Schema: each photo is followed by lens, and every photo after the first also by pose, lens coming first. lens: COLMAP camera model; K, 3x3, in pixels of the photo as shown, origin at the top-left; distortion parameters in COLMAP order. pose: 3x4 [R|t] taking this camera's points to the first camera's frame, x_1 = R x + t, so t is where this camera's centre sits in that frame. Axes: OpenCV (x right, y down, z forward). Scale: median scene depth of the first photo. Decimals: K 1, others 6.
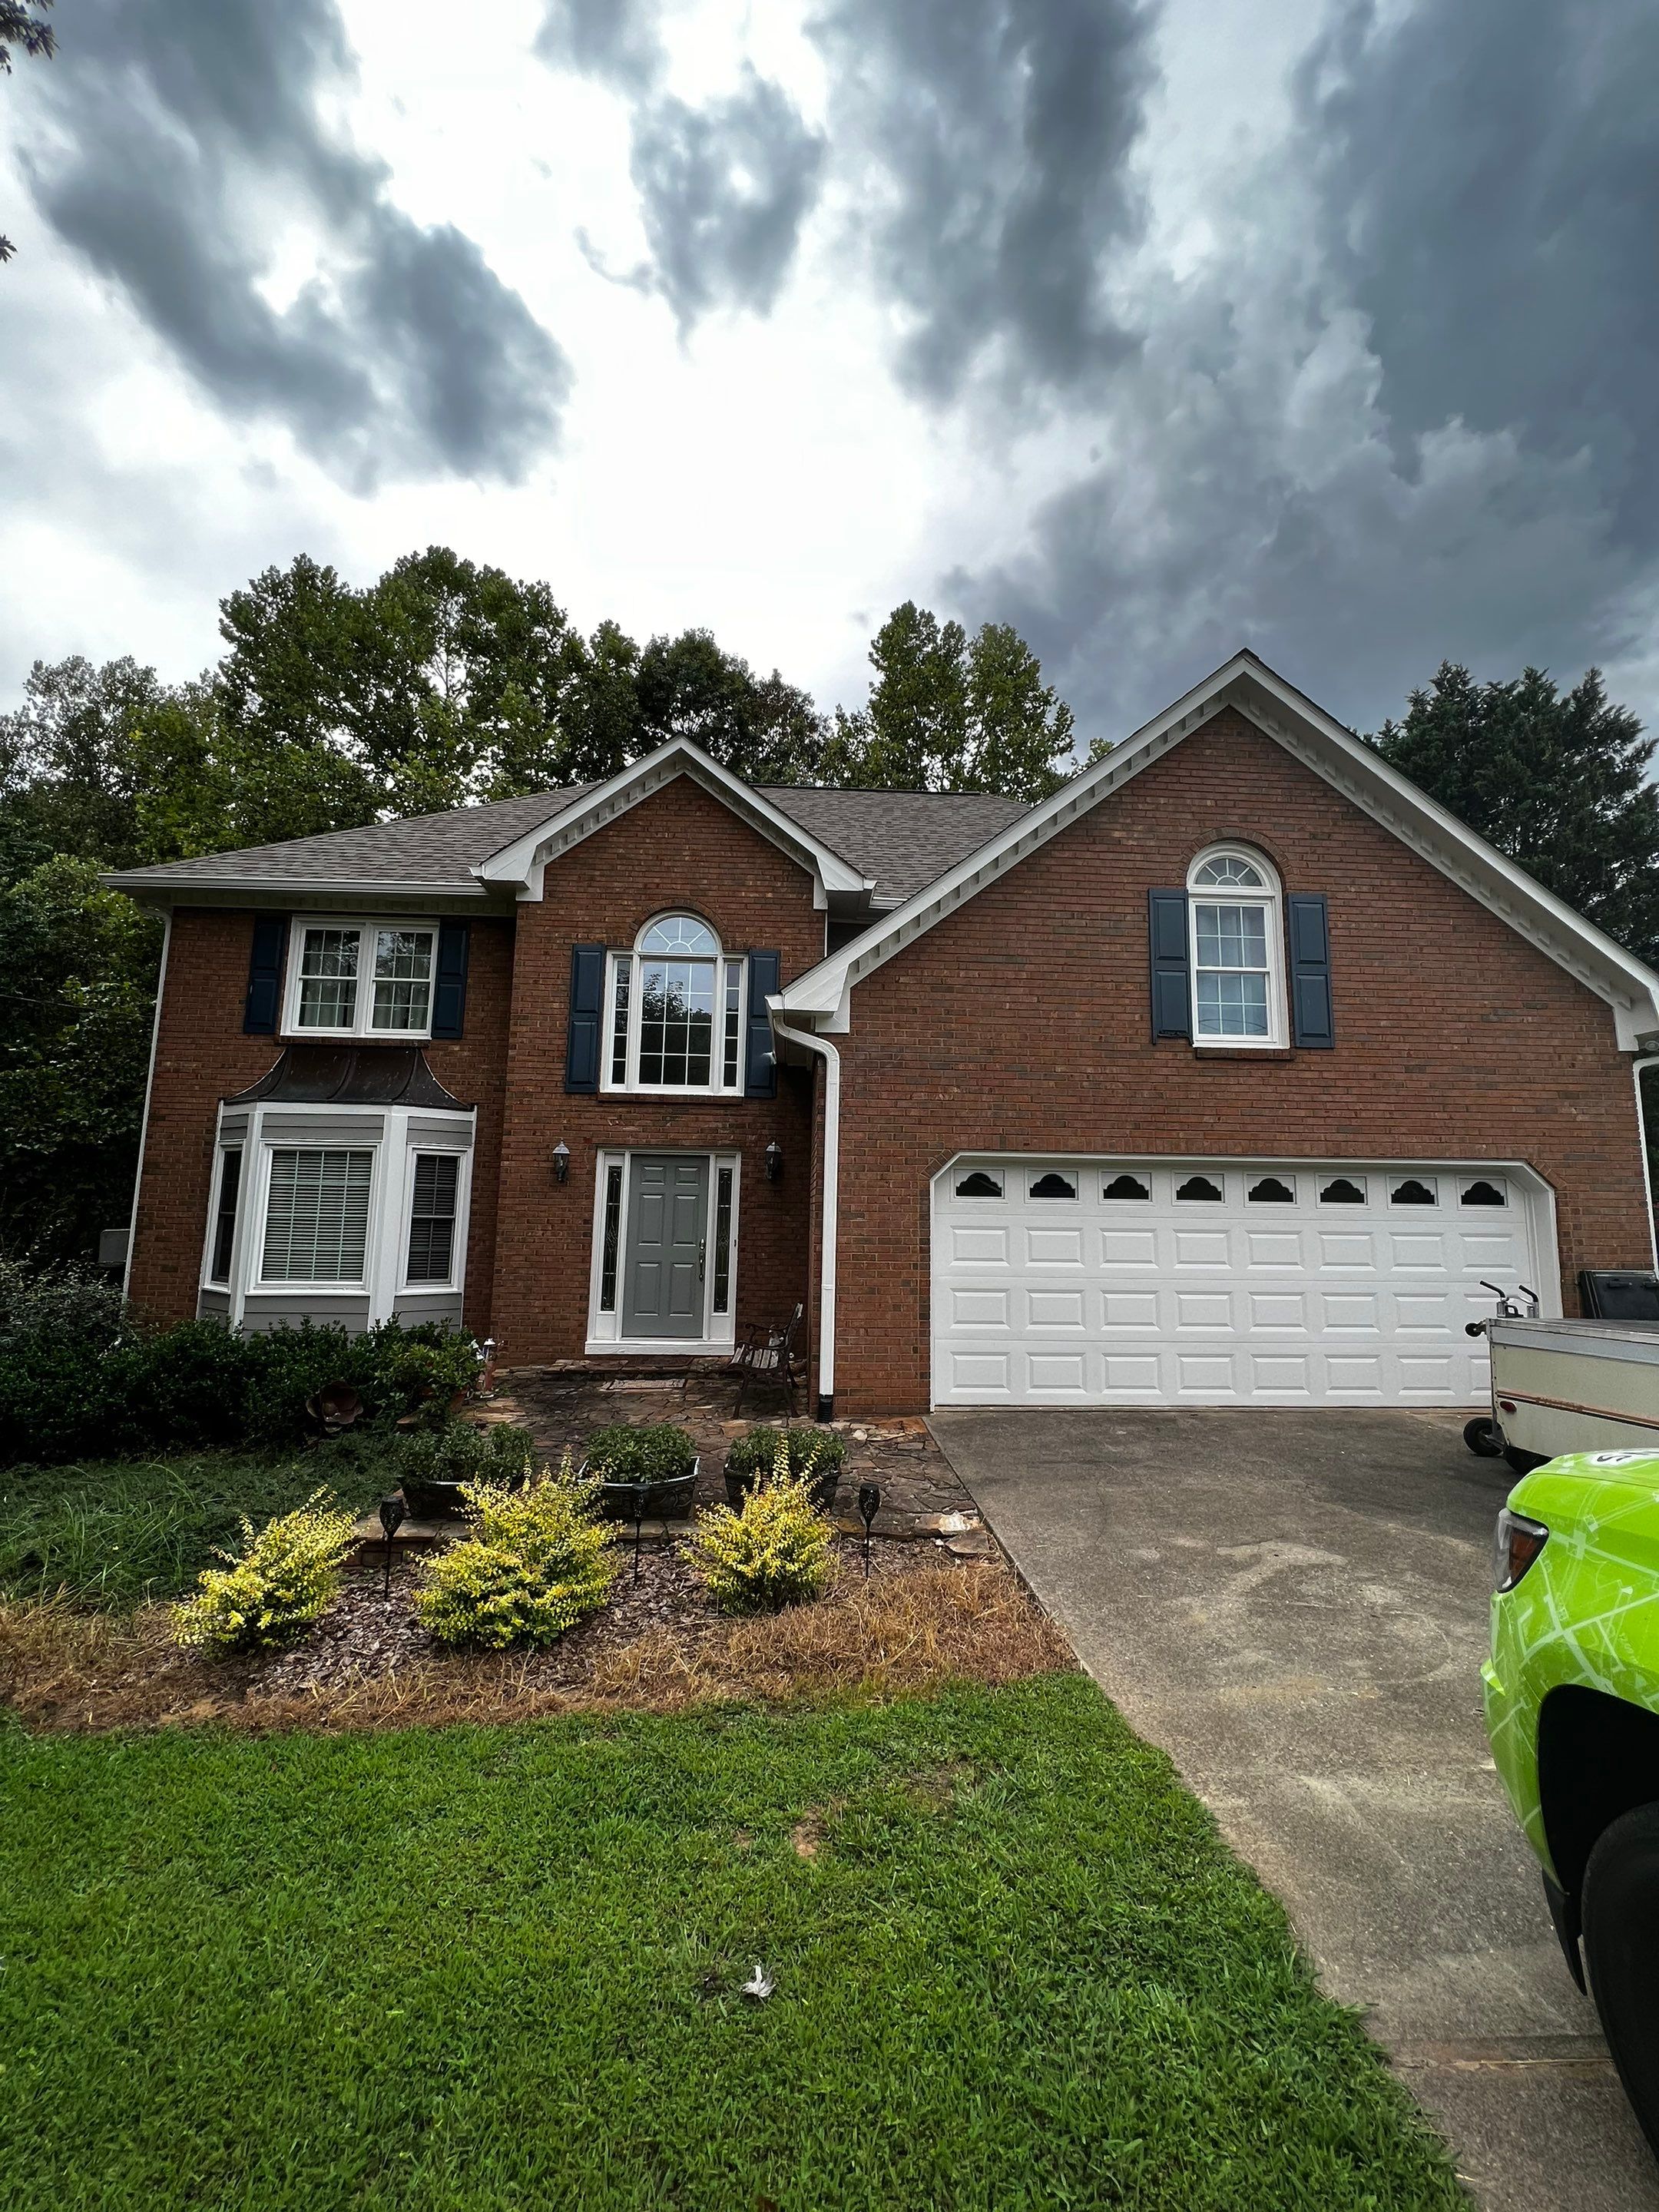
lens RADIAL K [[882.5, 0, 825.2], [0, 882.5, 1108.9], [0, 0, 1]] dist [0.003501, -0.000419]
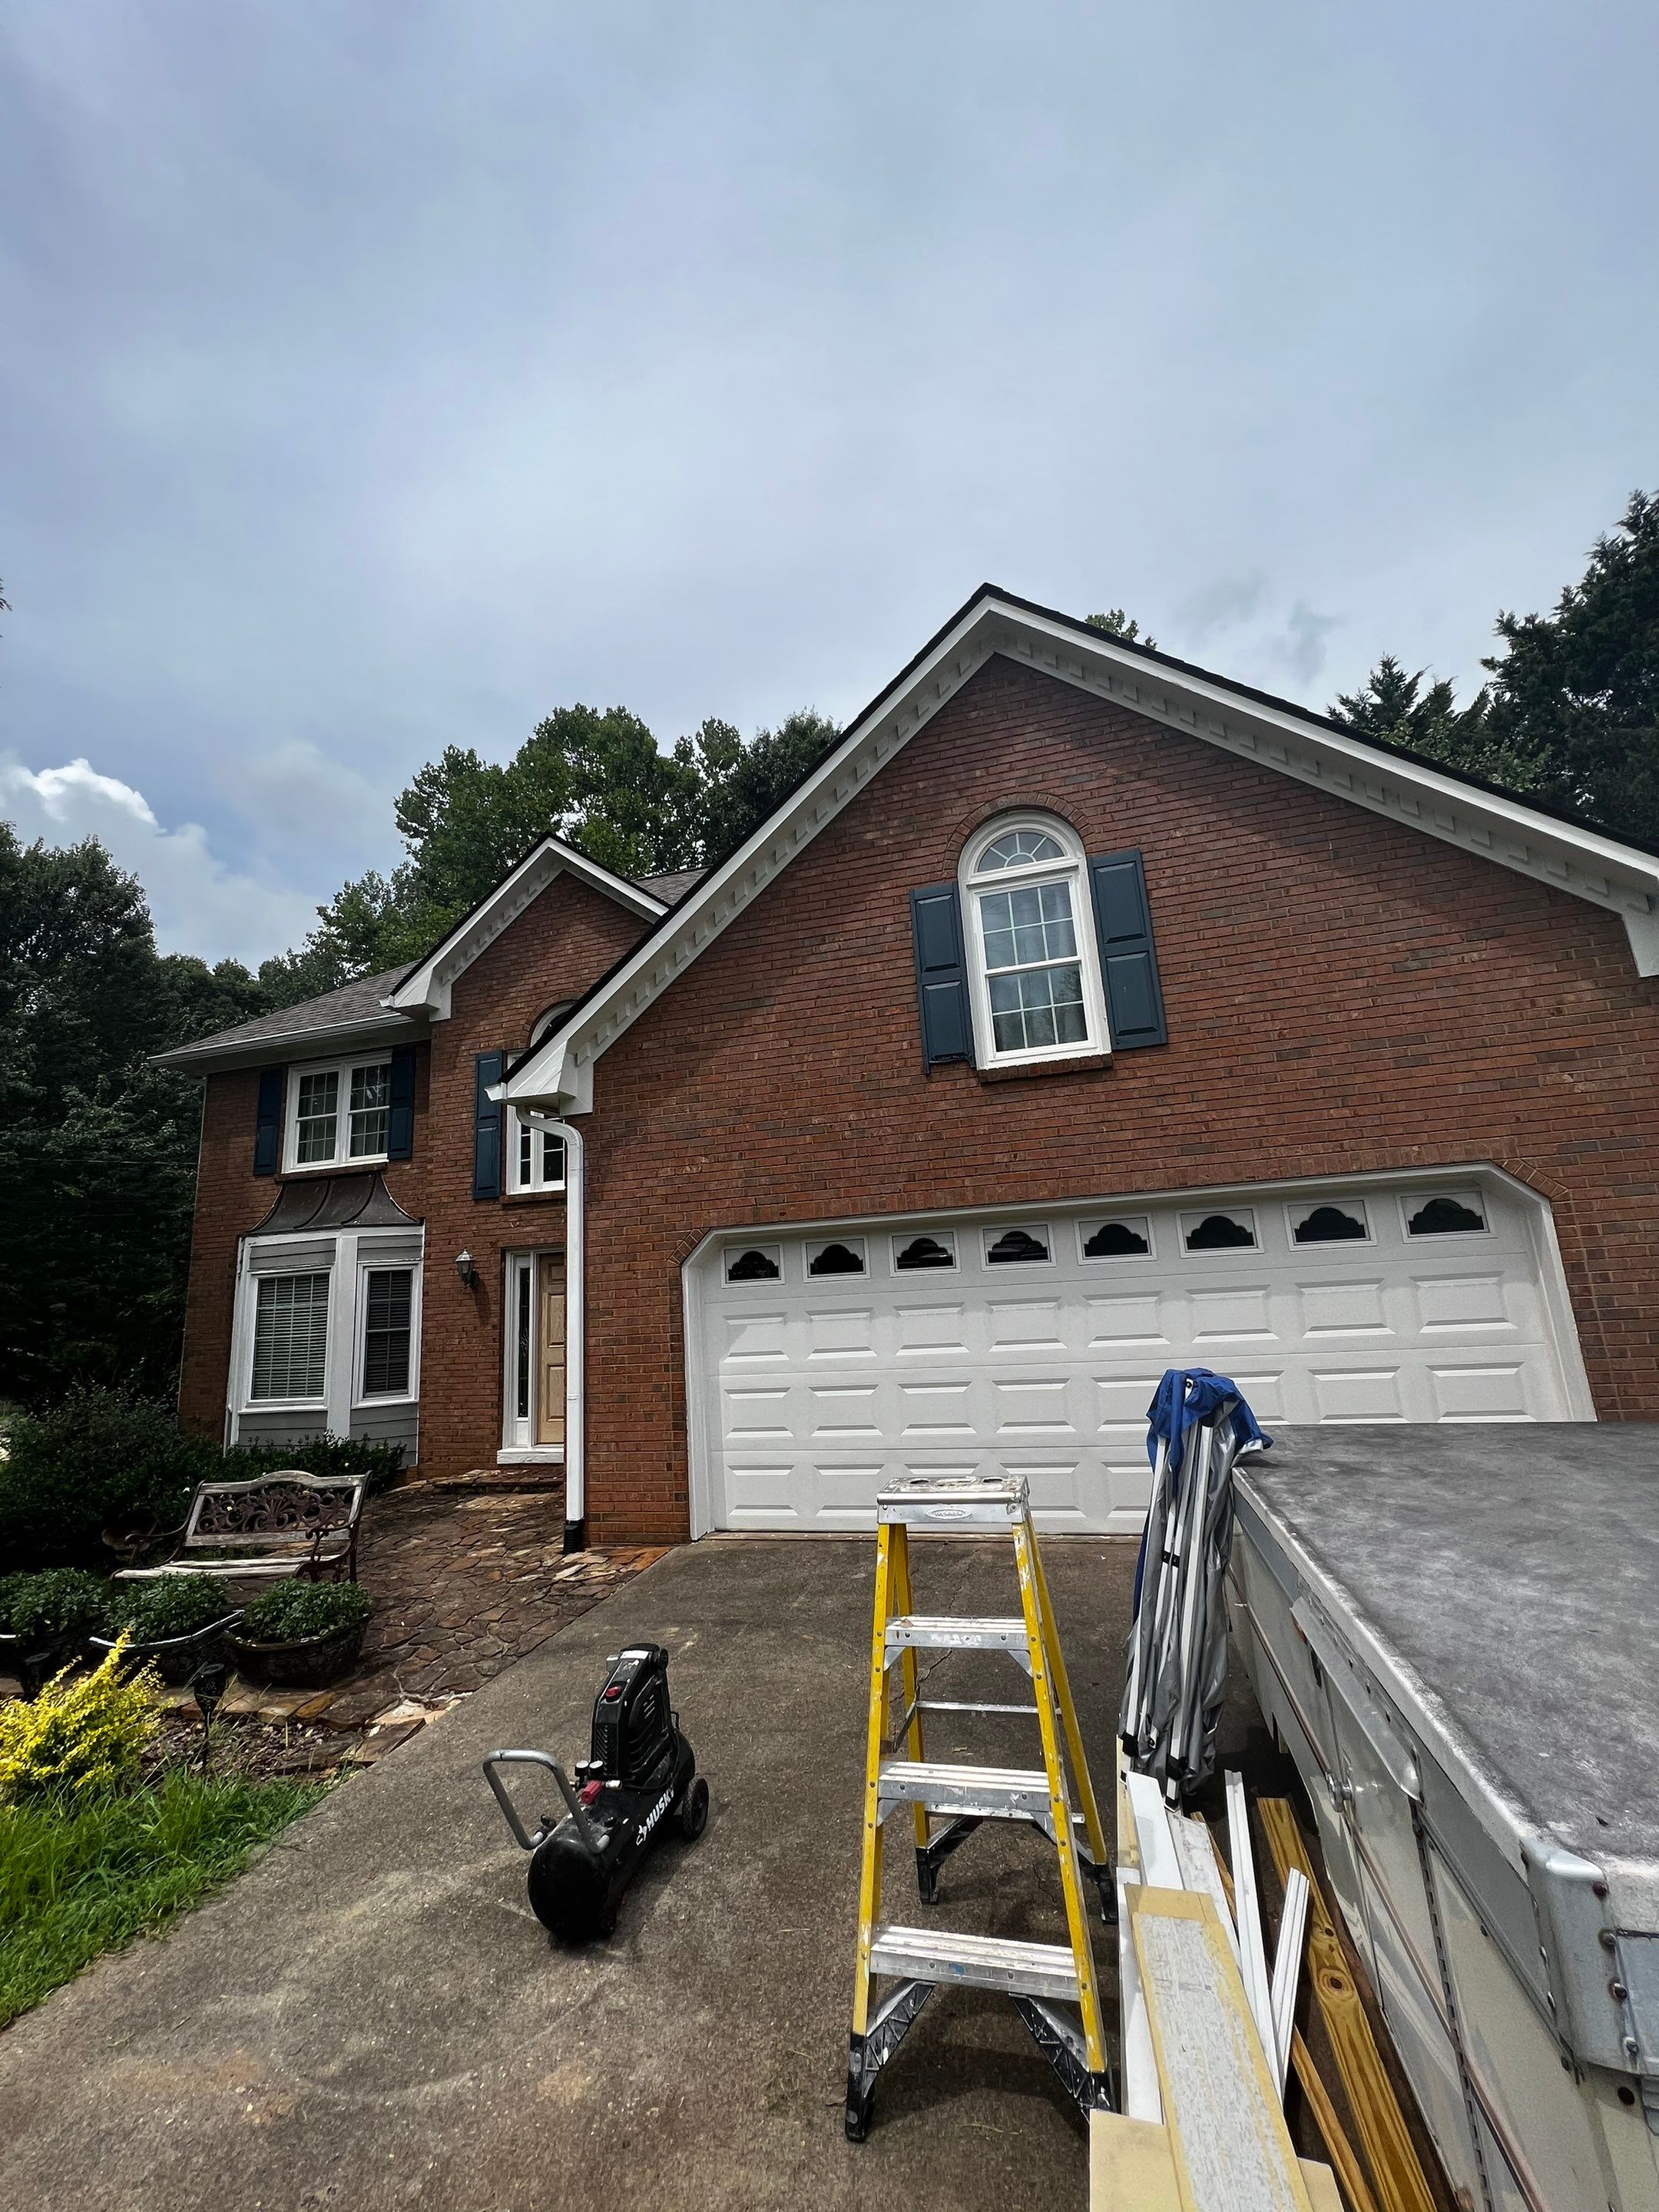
lens RADIAL K [[882.5, 0, 836.2], [0, 882.5, 1111.8], [0, 0, 1]] dist [0.003501, -0.000419]
pose [[0.943323, -0.136287, -0.302601, 0.523217], [0.116029, 0.989685, -0.084032, 0.019047], [0.310932, 0.044159, 0.949406, 0.197063]]
